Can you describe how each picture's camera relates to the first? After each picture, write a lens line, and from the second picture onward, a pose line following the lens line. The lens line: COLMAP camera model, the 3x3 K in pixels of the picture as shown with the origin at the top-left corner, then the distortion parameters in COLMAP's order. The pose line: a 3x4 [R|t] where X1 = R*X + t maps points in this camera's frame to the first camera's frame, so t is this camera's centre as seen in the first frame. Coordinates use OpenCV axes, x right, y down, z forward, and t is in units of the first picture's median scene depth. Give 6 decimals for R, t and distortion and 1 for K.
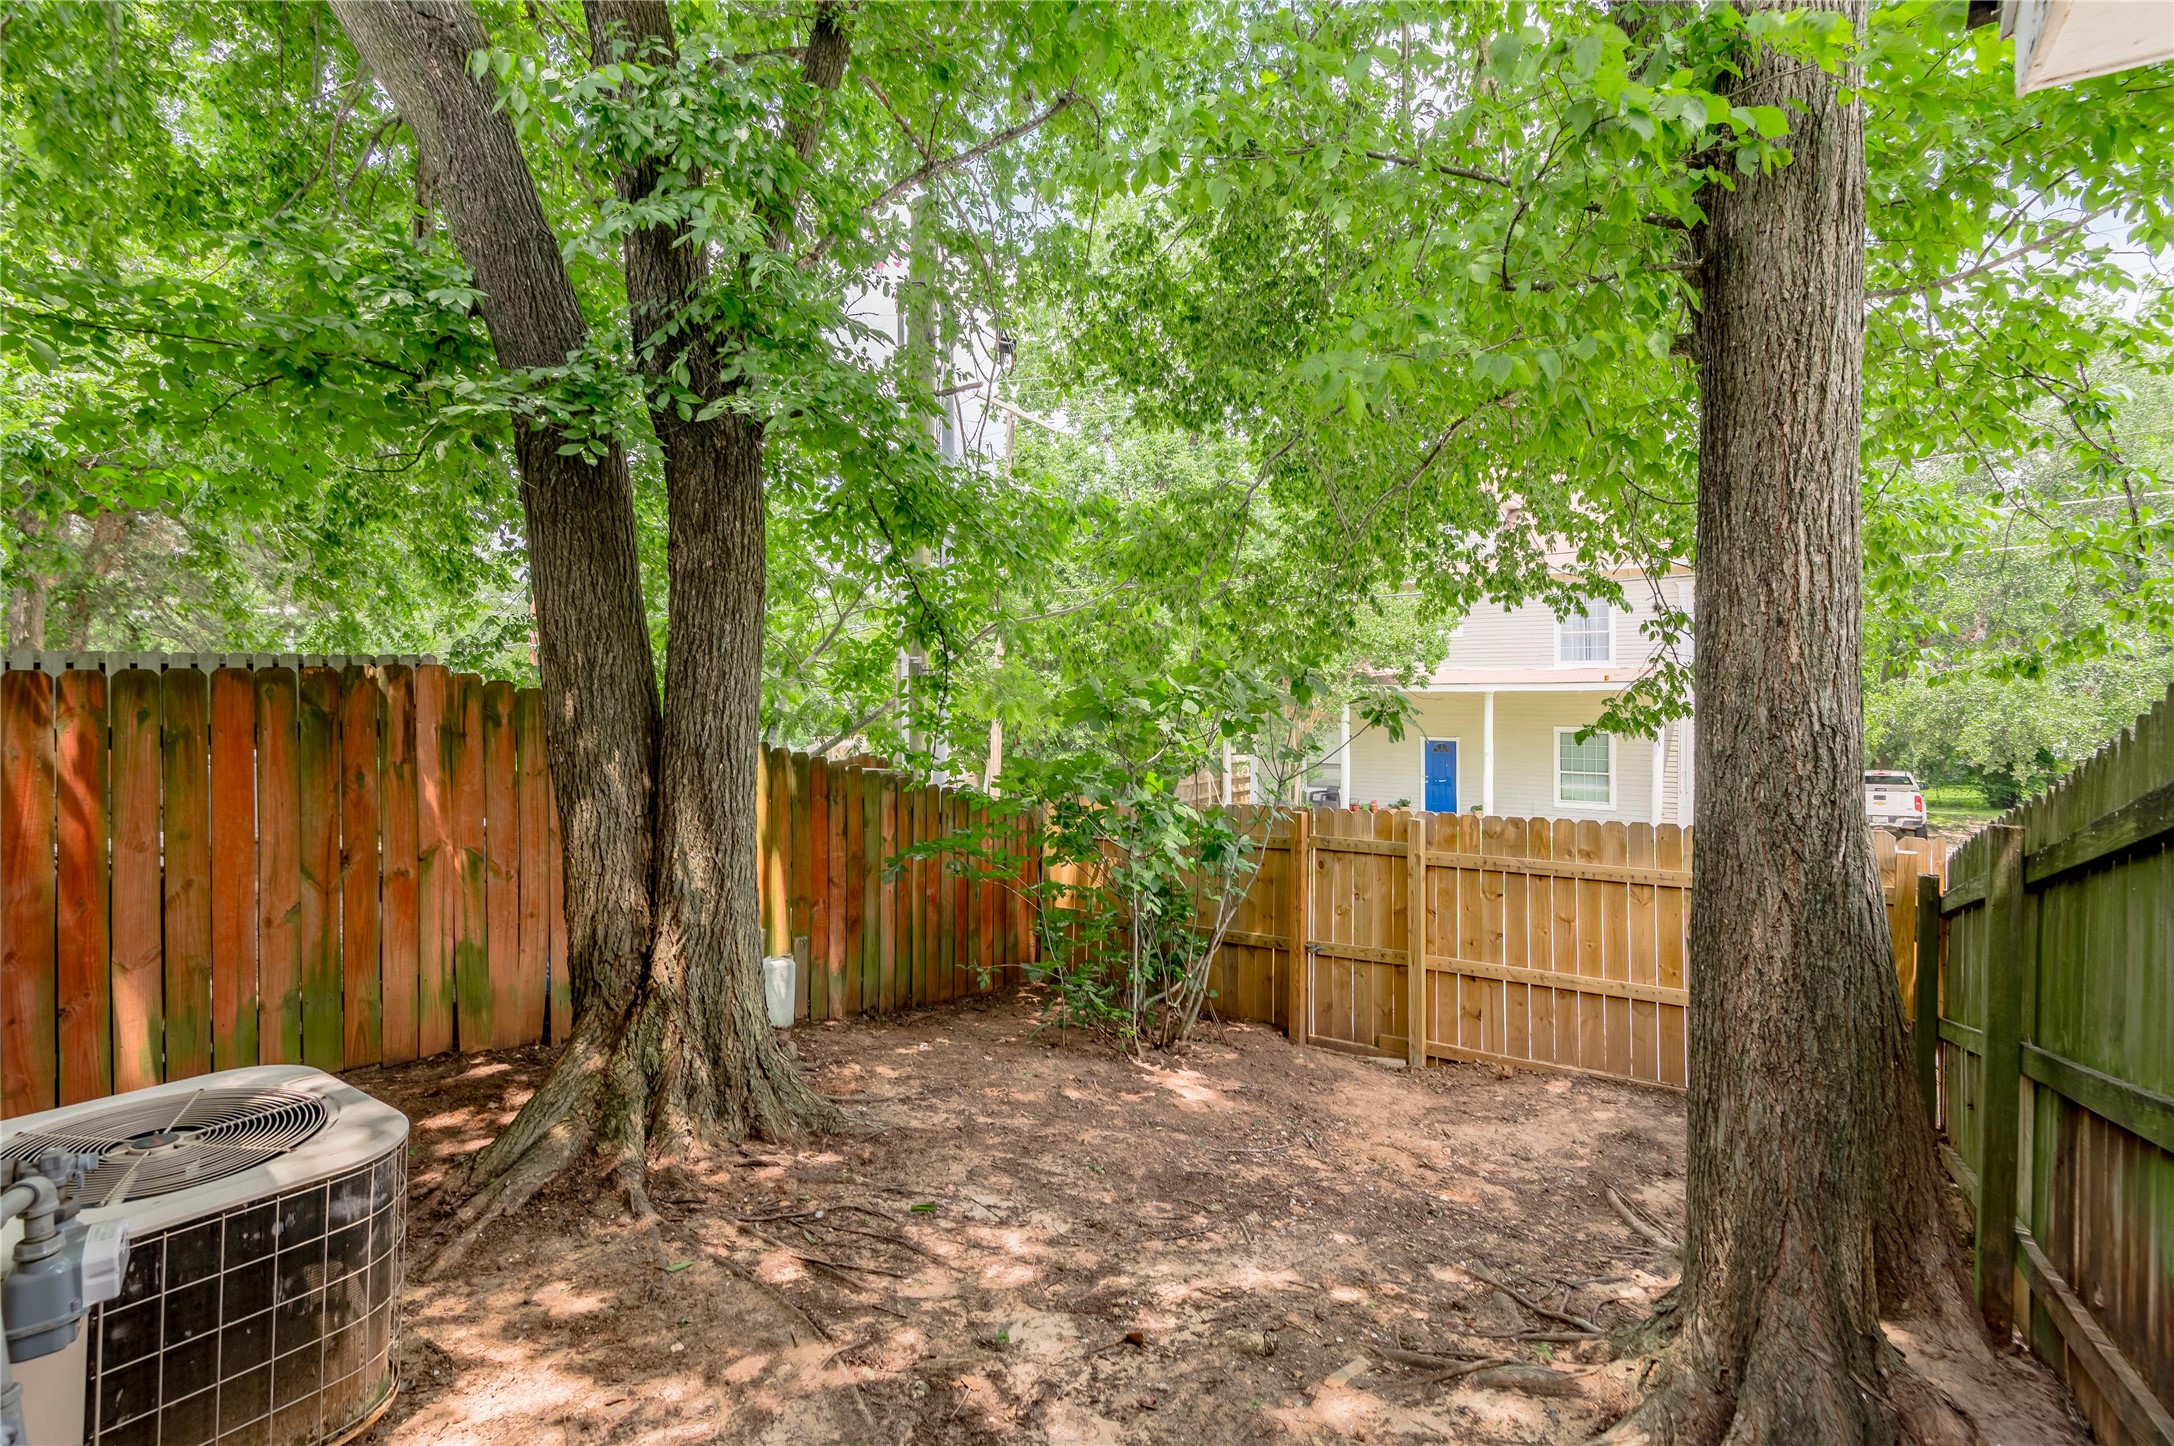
lens RADIAL K [[1127.3, 0, 1040.5], [0, 1127.3, 695.4], [0, 0, 1]] dist [0.049737, -0.037984]
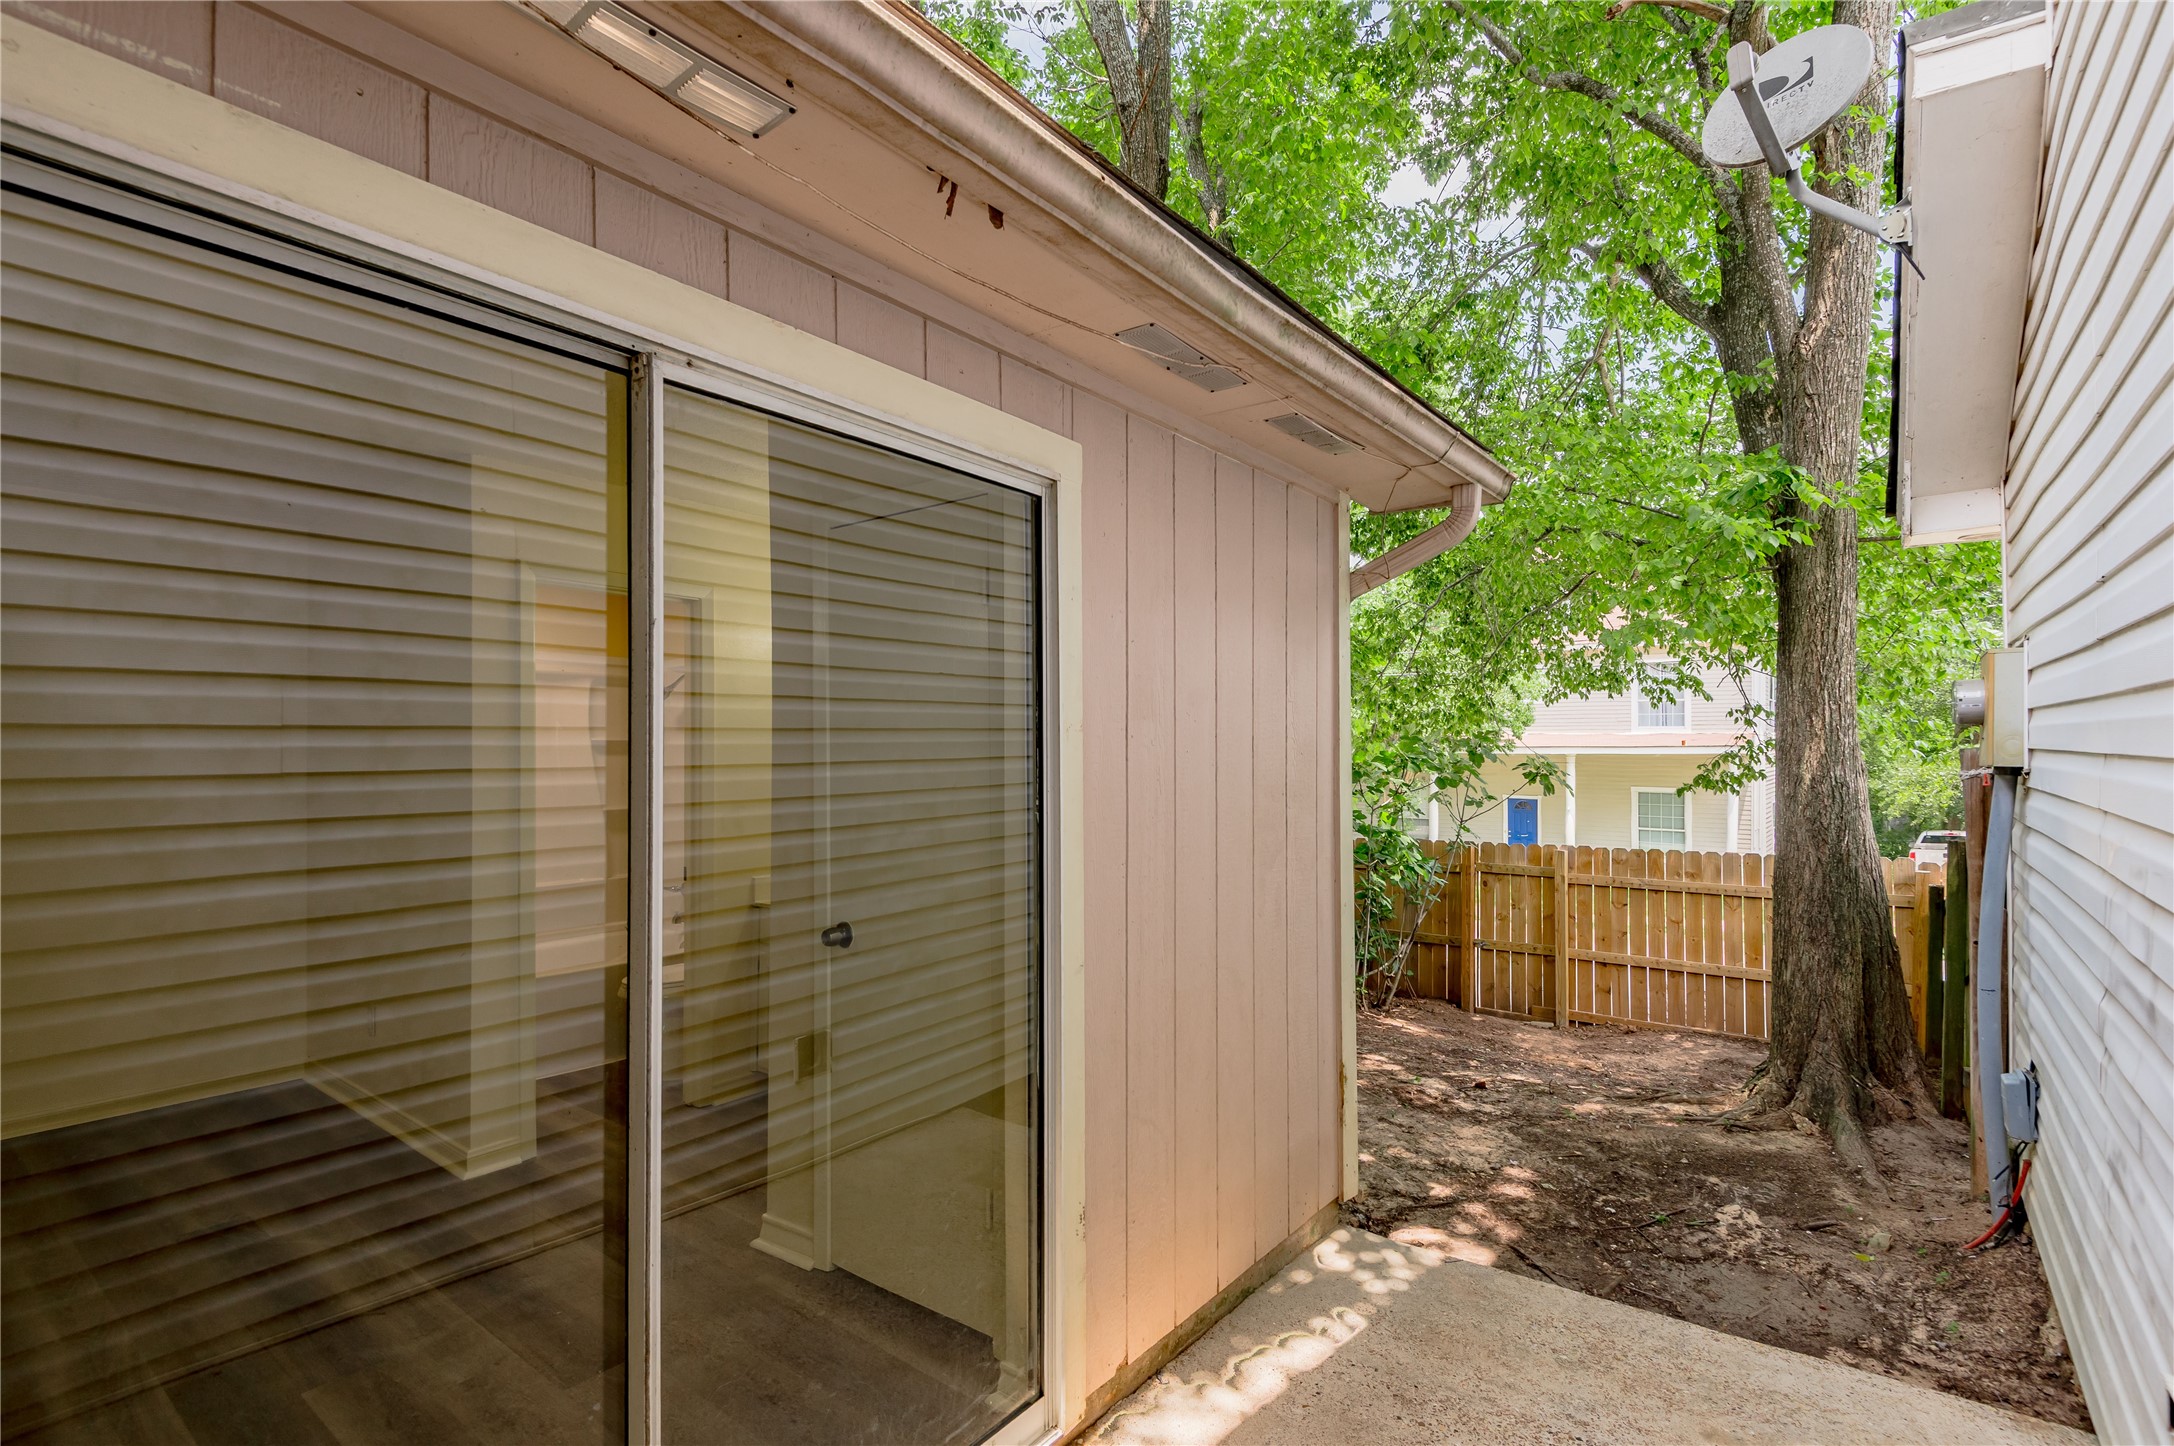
lens RADIAL K [[996.9, 0, 1079.9], [0, 996.9, 730.6], [0, 0, 1]] dist [0.038881, -0.025053]
pose [[0.997028, 0.010933, -0.076266, -0.180195], [-0.012677, 0.999668, -0.022425, -0.003240], [0.075995, 0.023325, 0.996835, -0.305052]]
